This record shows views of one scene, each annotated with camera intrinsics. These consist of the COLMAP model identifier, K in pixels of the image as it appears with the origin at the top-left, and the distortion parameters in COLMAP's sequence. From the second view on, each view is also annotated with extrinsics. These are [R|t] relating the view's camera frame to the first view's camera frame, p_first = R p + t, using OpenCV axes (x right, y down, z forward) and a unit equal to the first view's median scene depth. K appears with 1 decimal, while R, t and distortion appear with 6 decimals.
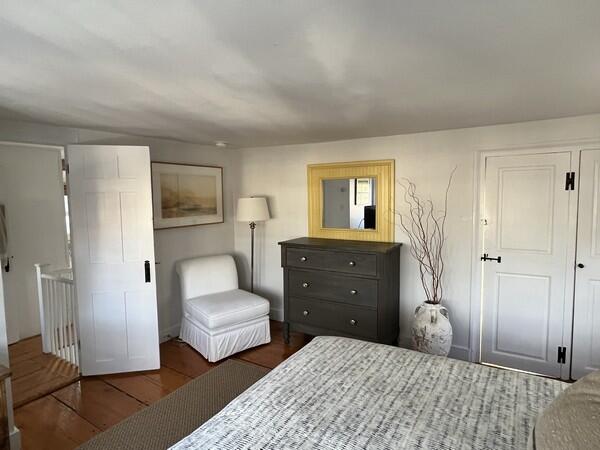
lens RADIAL K [[346.0, 0, 301.1], [0, 346.0, 223.5], [0, 0, 1]] dist [-0.005237, -0.000858]
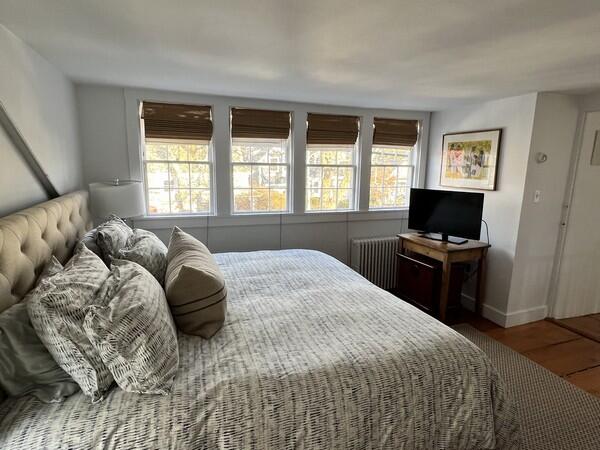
lens RADIAL K [[346.0, 0, 301.7], [0, 346.0, 225.1], [0, 0, 1]] dist [-0.005237, -0.000858]
pose [[-0.626556, 0.132508, -0.768030, 1.149210], [-0.070135, 0.971857, 0.224890, -0.097789], [0.776215, 0.194772, -0.599629, 1.512545]]
